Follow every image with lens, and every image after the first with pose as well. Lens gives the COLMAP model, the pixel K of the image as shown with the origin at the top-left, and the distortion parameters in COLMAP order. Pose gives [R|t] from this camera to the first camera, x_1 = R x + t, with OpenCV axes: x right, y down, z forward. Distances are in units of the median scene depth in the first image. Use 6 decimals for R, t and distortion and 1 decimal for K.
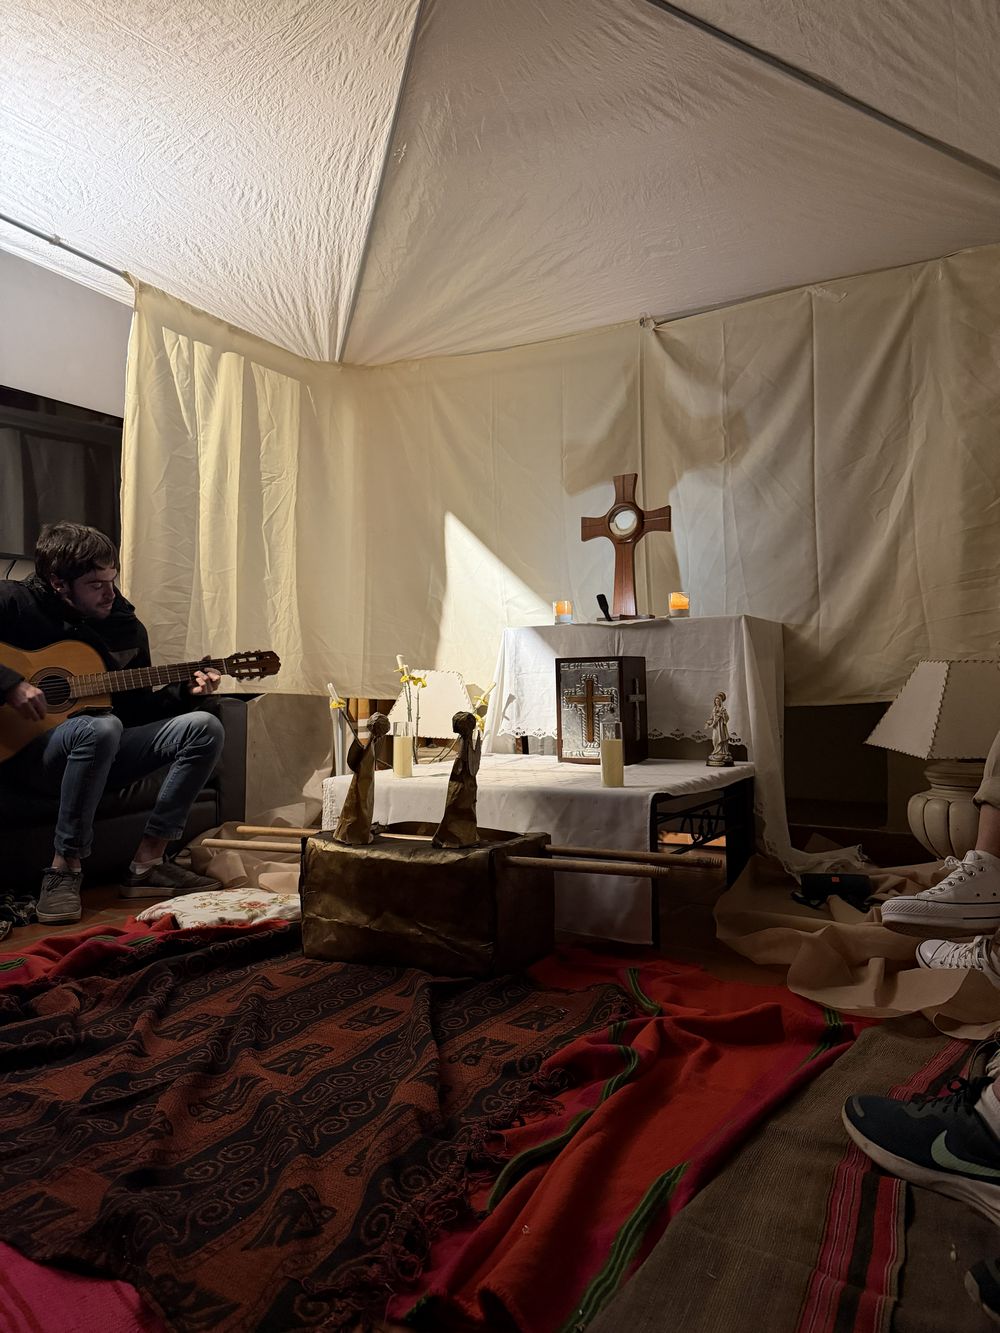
lens RADIAL K [[934.7, 0, 500.6], [0, 934.7, 676.8], [0, 0, 1]] dist [0.034571, -0.042187]
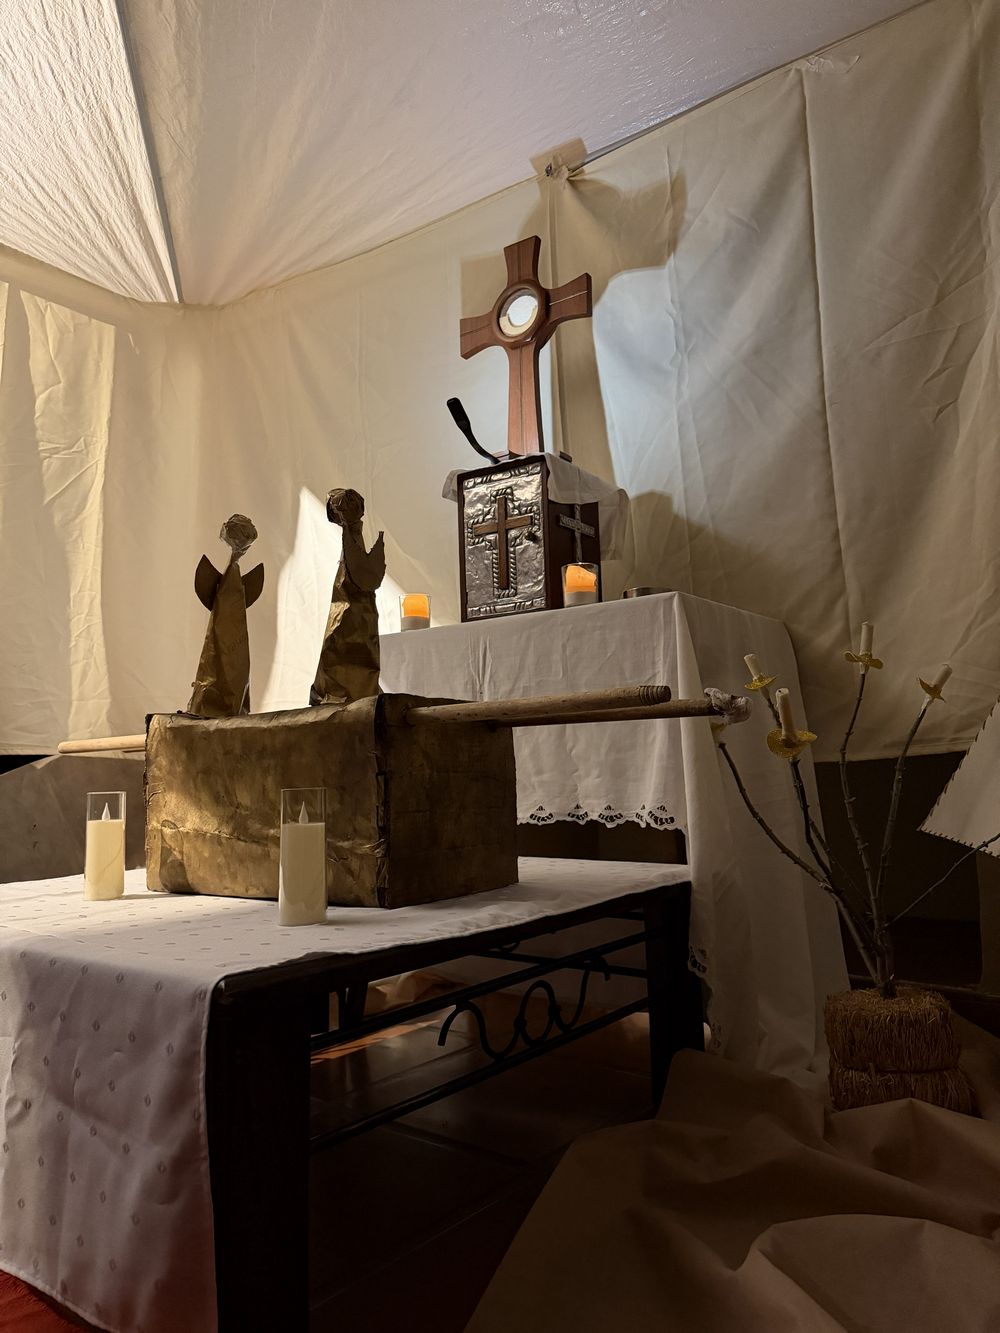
lens RADIAL K [[934.7, 0, 501.7], [0, 934.7, 666.8], [0, 0, 1]] dist [0.034571, -0.042187]
pose [[0.991809, -0.026637, -0.124919, 0.196008], [0.015427, 0.995835, -0.089856, 0.022146], [0.126792, 0.087193, 0.988090, 0.396401]]
